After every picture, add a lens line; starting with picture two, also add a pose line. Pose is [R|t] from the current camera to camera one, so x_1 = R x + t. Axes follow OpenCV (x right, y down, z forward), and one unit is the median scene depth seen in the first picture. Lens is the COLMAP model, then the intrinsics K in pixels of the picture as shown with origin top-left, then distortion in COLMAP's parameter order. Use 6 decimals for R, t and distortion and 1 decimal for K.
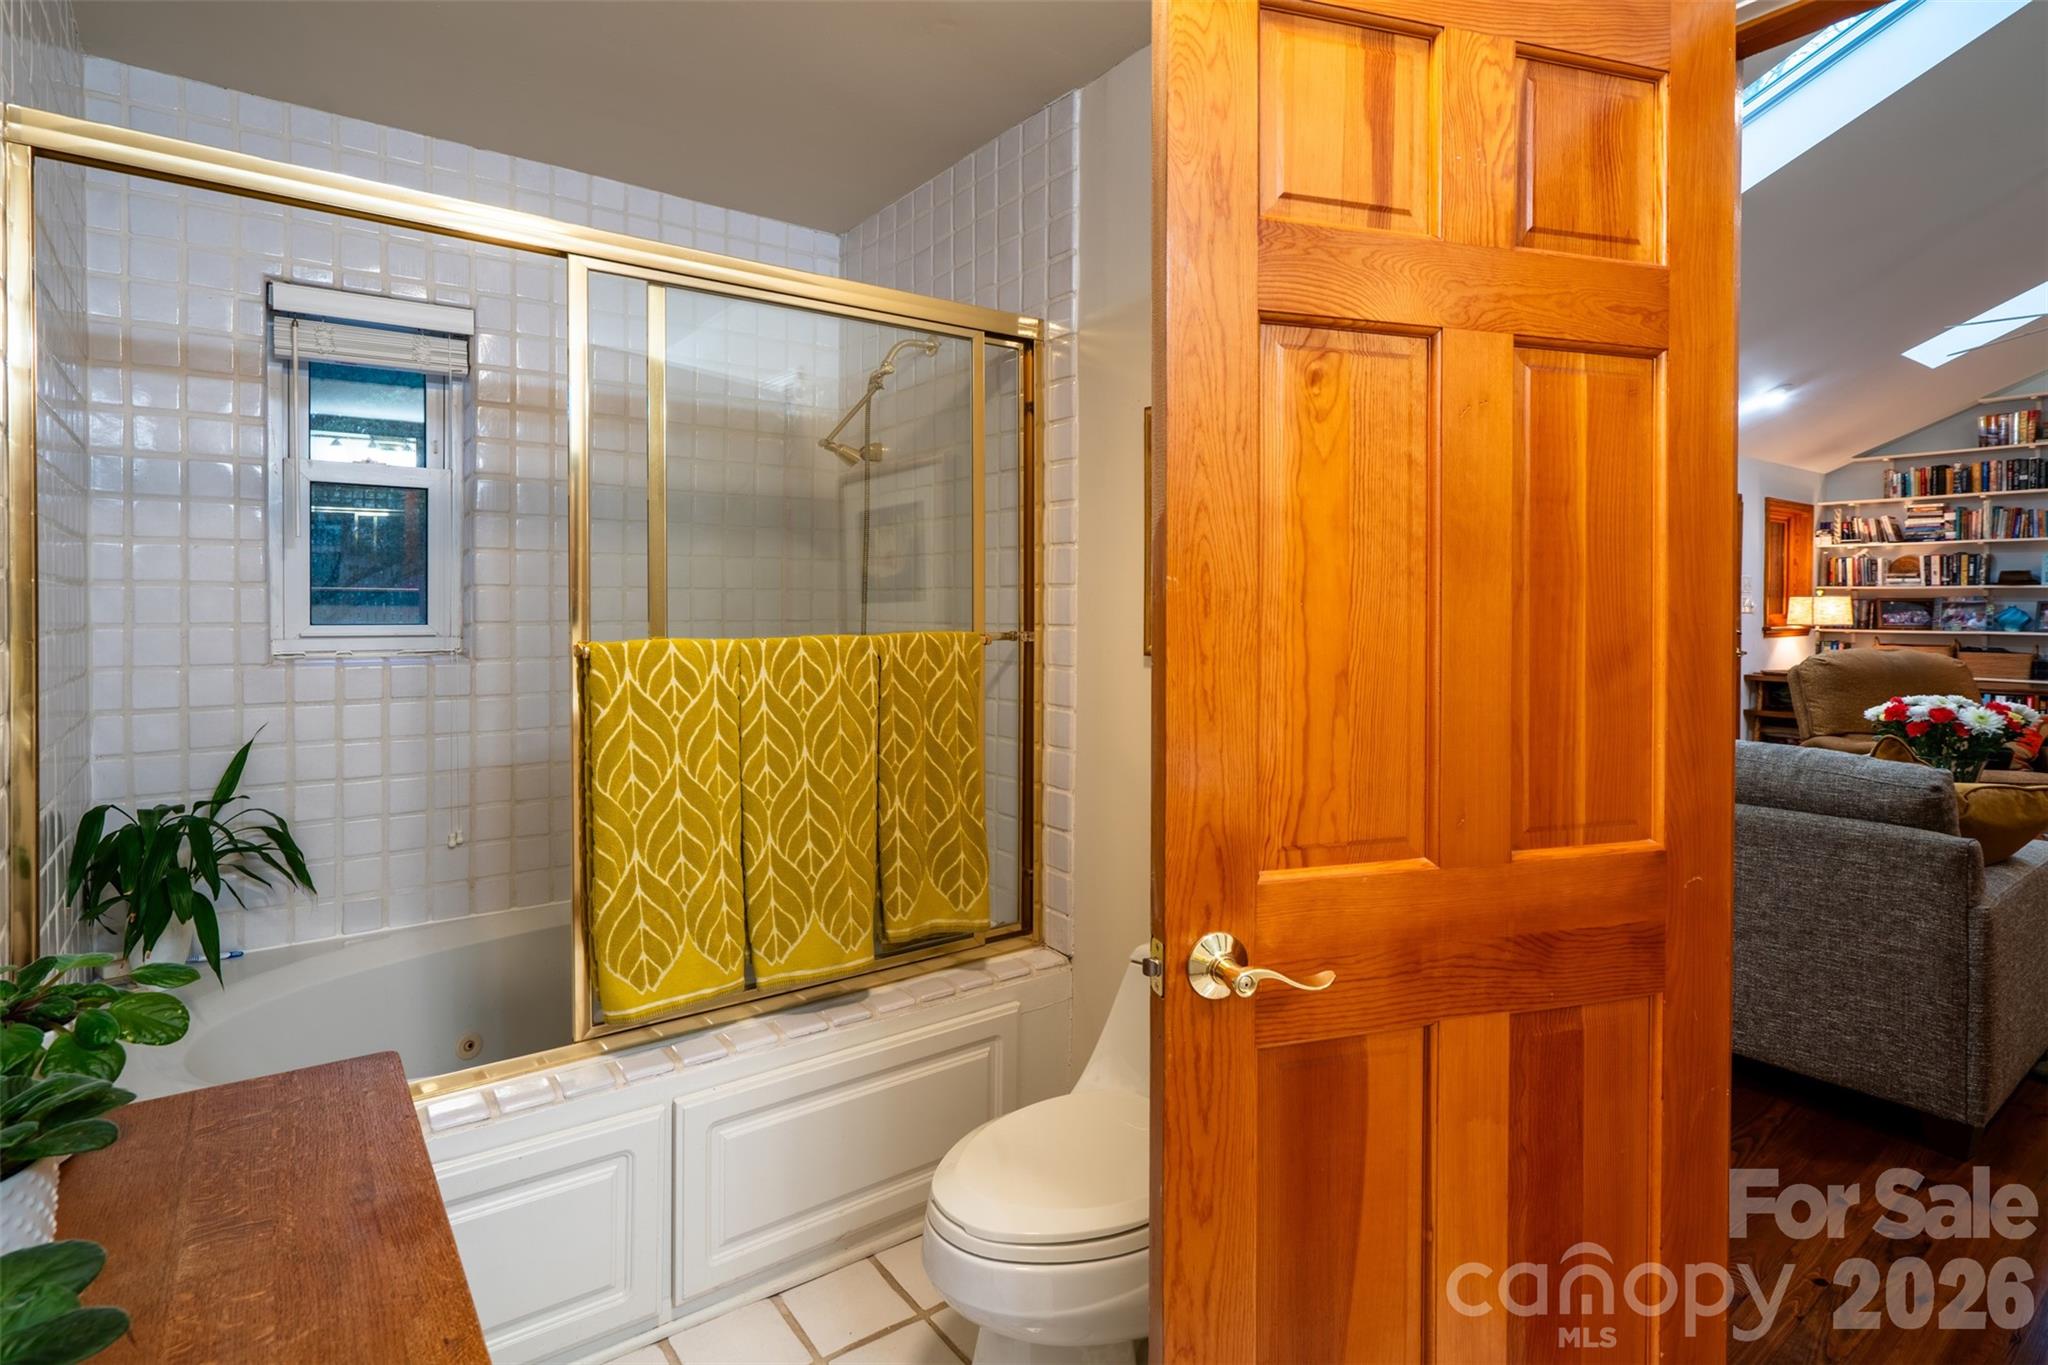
lens RADIAL K [[958.6, 0, 960.6], [0, 958.6, 625.0], [0, 0, 1]] dist [-0.003605, 0.001358]
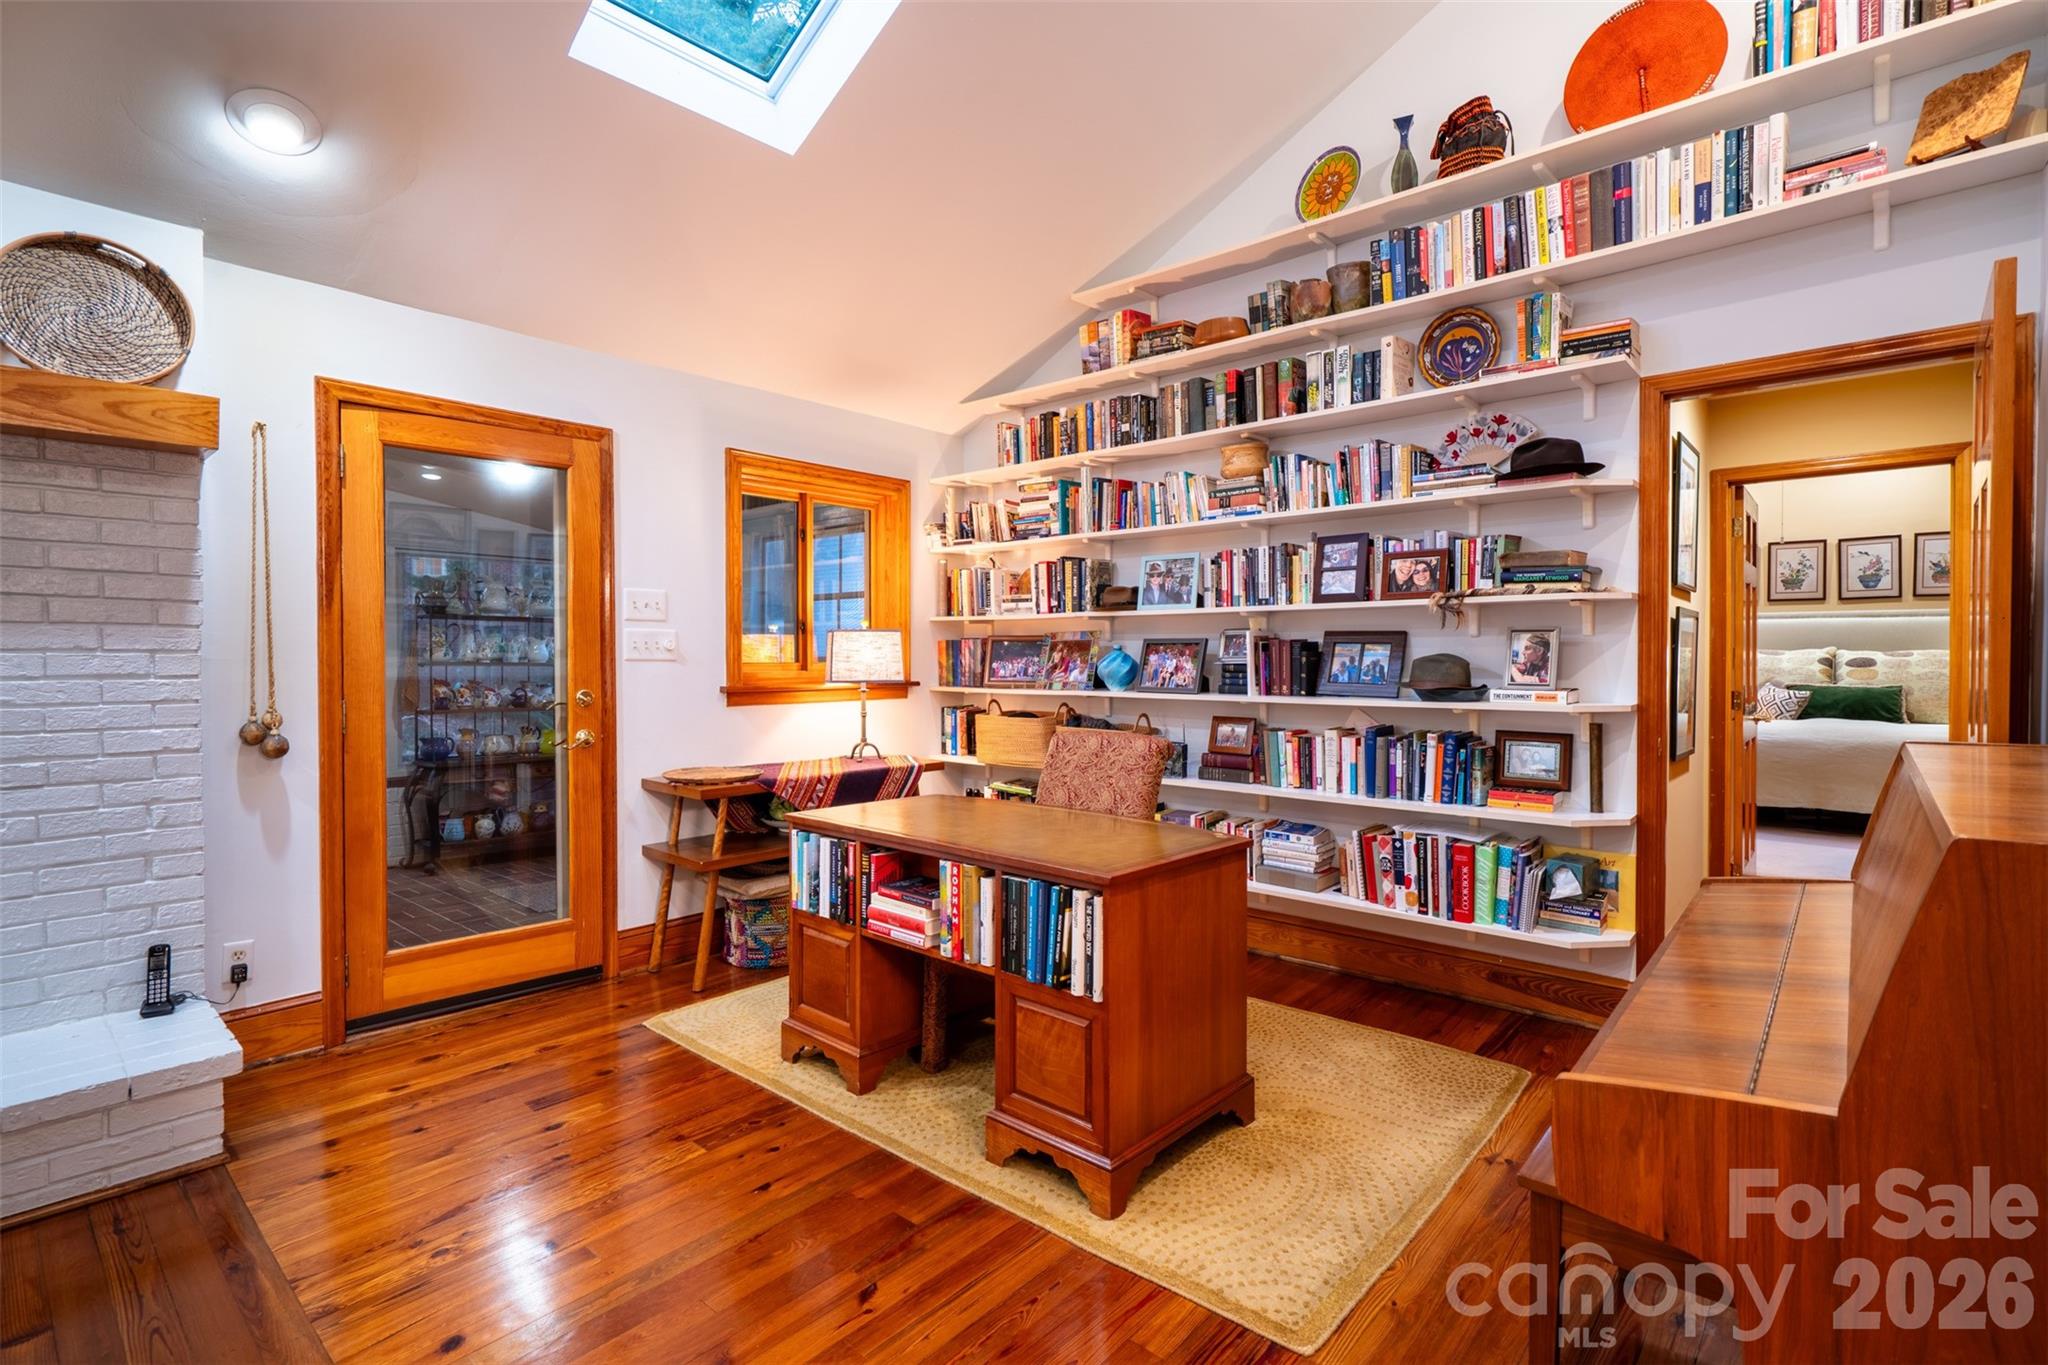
lens RADIAL K [[958.6, 0, 1010.8], [0, 958.6, 664.8], [0, 0, 1]] dist [-0.003605, 0.001358]
pose [[0.969982, -0.006196, 0.243096, 0.861479], [0.009961, 0.999849, -0.014262, -0.001250], [-0.242971, 0.016256, 0.969897, 0.432404]]
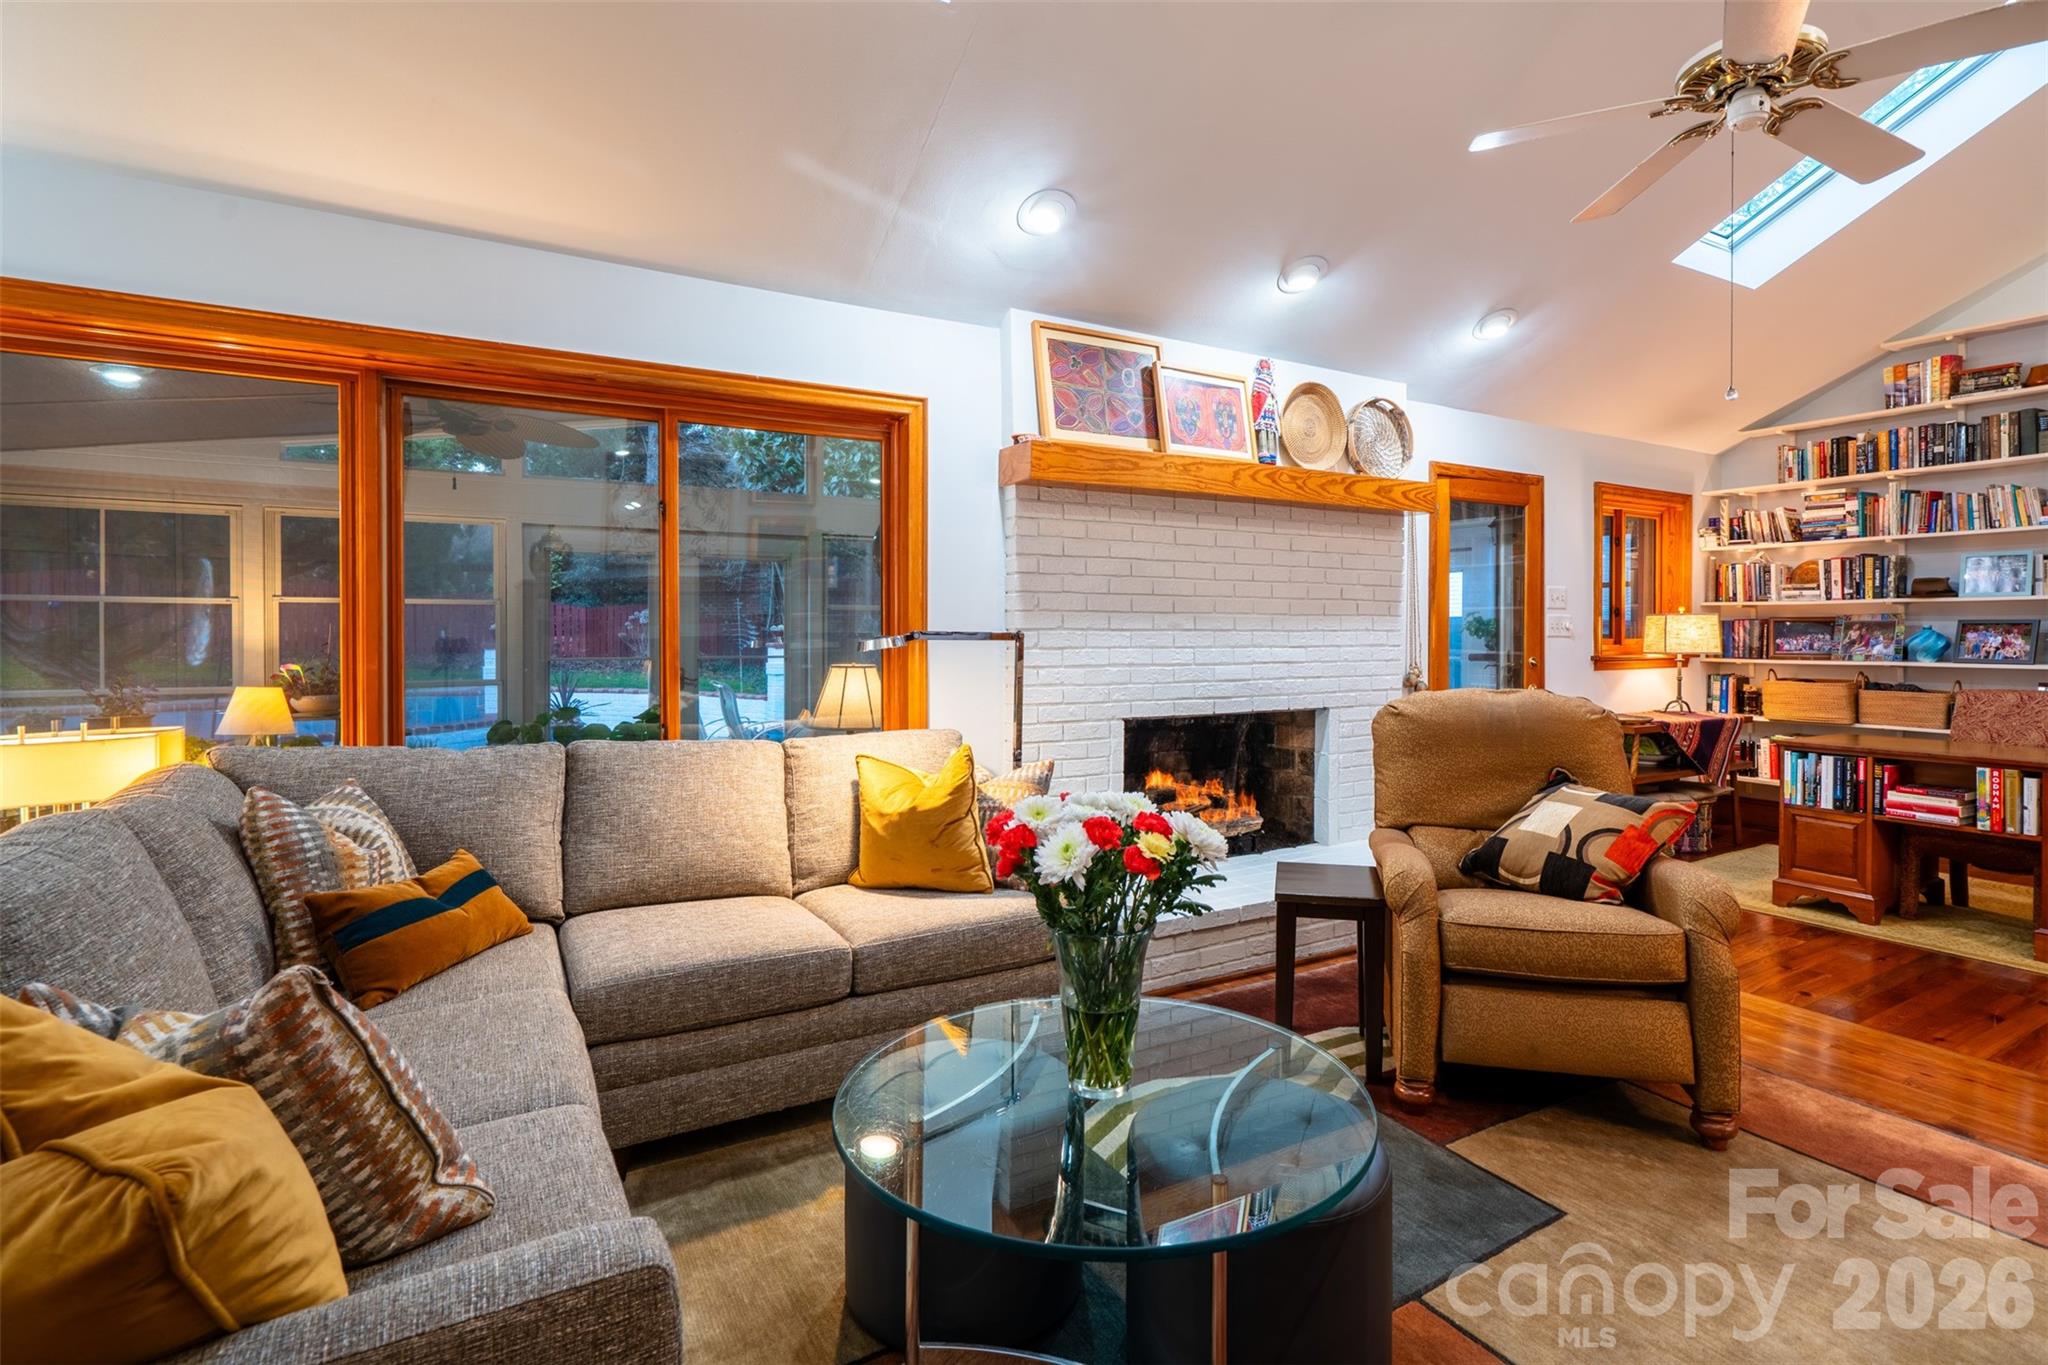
lens RADIAL K [[958.6, 0, 1086.0], [0, 958.6, 647.7], [0, 0, 1]] dist [-0.003605, 0.001358]
pose [[0.998741, -0.000935, -0.050164, 0.482023], [0.000491, 0.999961, -0.008860, 0.002138], [0.050170, 0.008824, 0.998702, 0.236266]]
